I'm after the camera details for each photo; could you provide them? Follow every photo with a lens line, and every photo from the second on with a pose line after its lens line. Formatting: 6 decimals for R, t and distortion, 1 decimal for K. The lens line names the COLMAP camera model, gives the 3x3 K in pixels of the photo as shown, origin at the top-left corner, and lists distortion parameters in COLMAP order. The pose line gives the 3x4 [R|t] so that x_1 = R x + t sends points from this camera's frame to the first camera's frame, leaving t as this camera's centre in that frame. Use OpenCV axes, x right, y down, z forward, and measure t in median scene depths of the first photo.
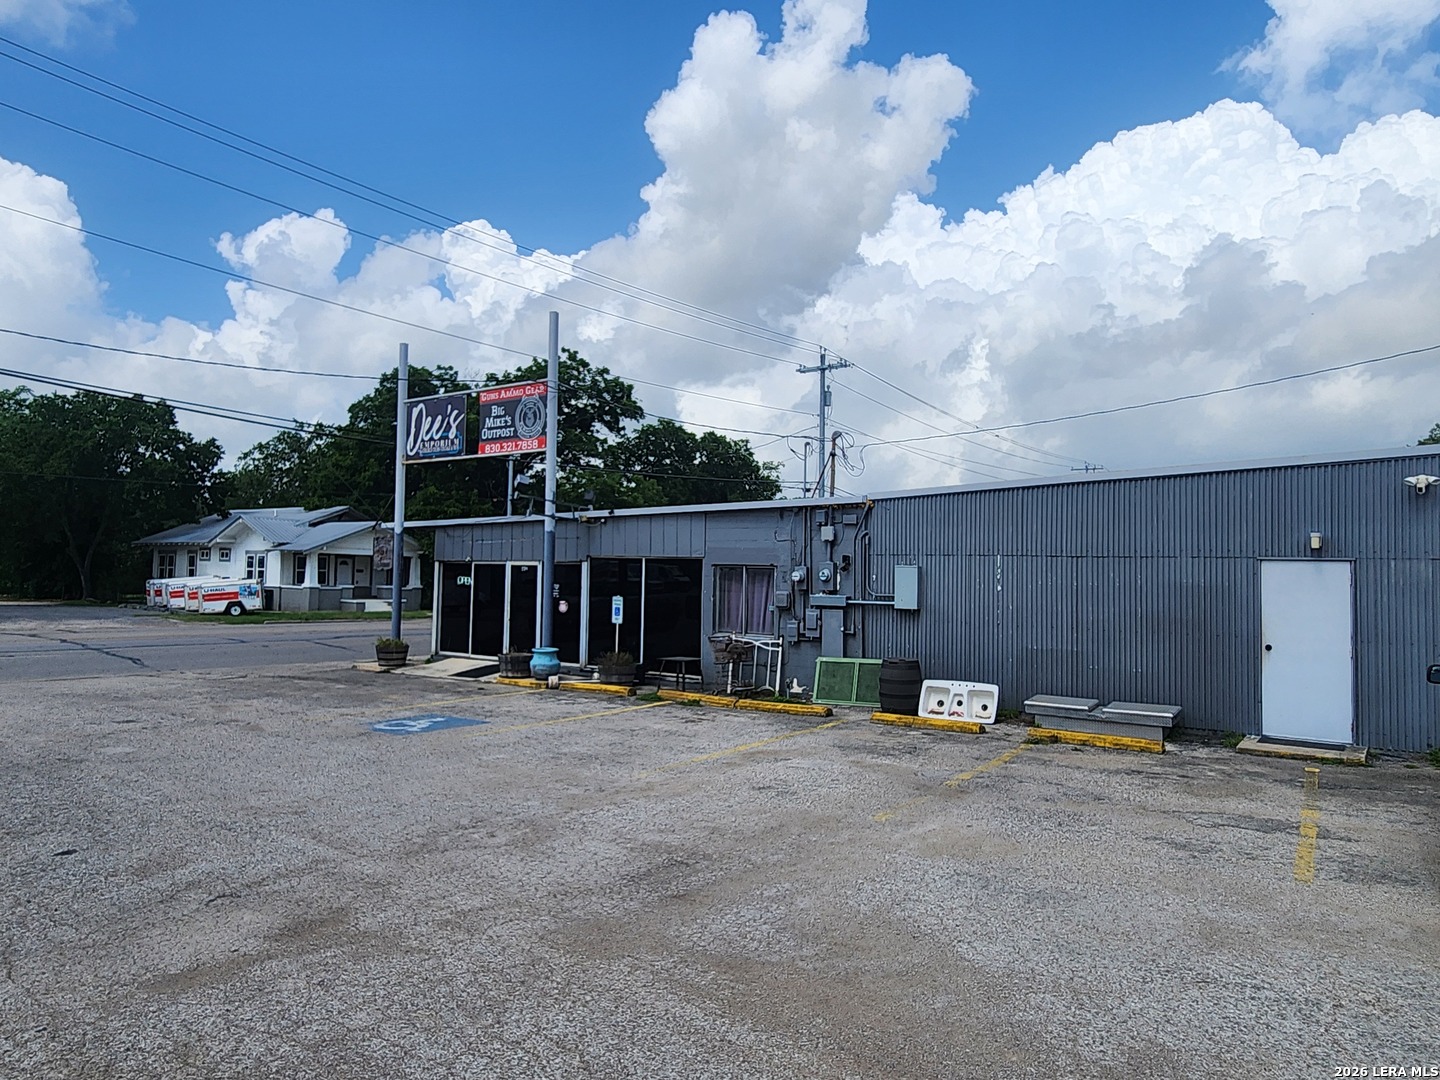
lens RADIAL K [[925.3, 0, 721.7], [0, 925.3, 542.3], [0, 0, 1]] dist [-0.004890, -0.000328]
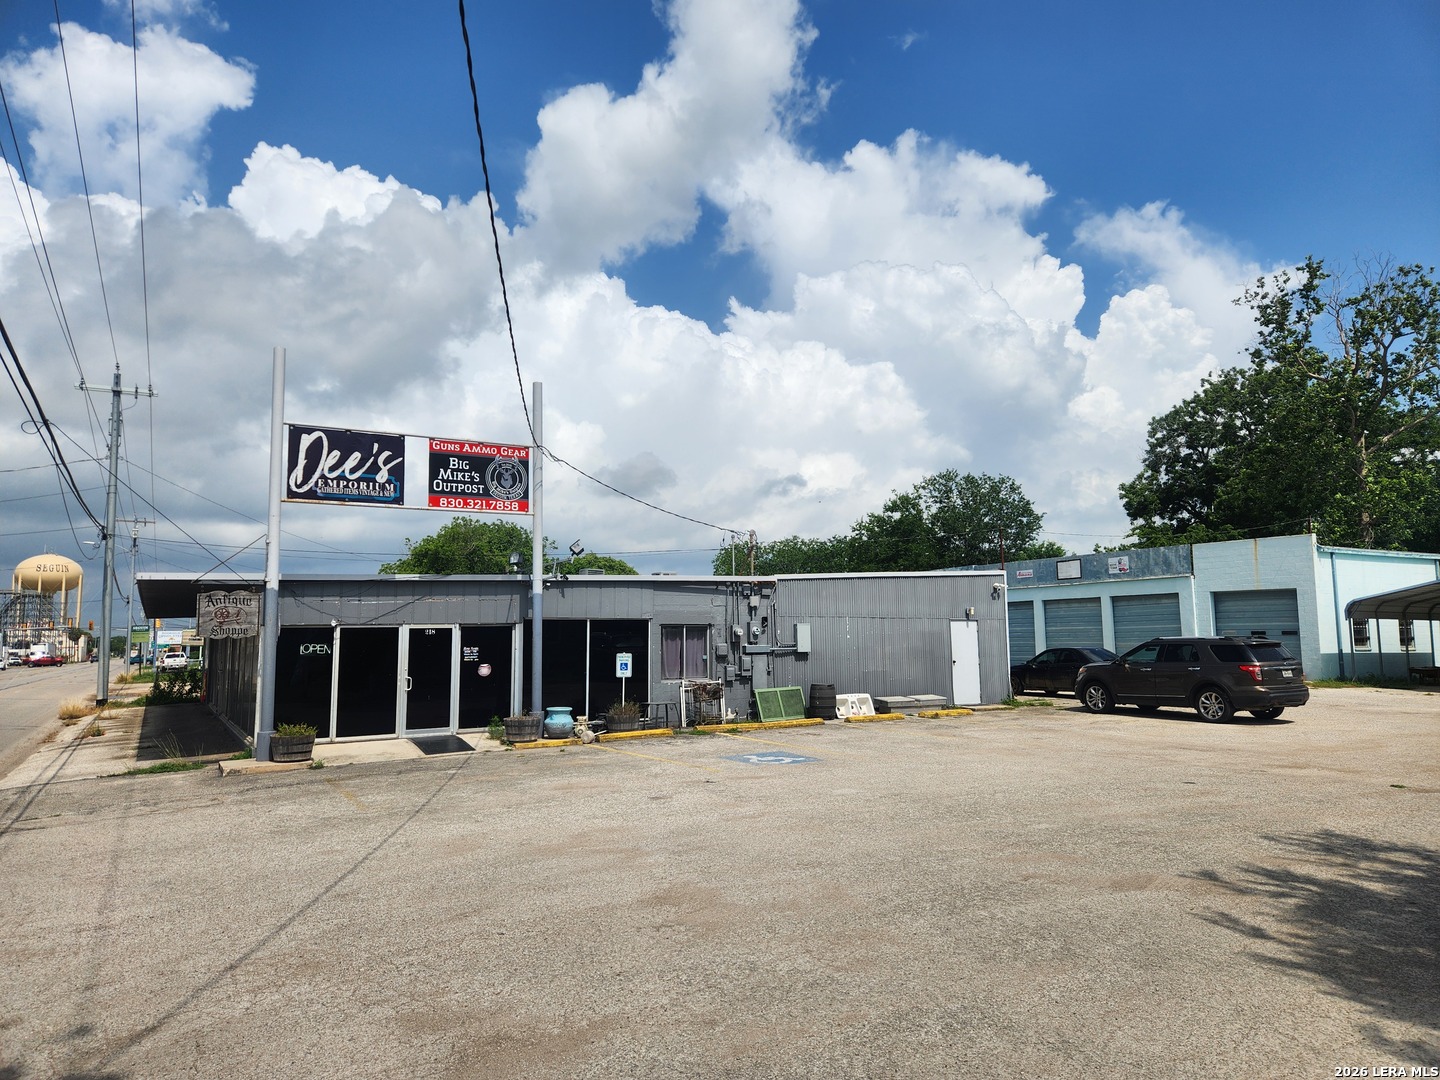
lens RADIAL K [[954.9, 0, 727.7], [0, 954.9, 539.1], [0, 0, 1]] dist [0.047058, -0.021243]
pose [[0.427645, 0.073243, 0.900974, -1.009761], [-0.011150, 0.997064, -0.075763, 0.005443], [-0.903878, 0.022354, 0.427206, 0.339417]]
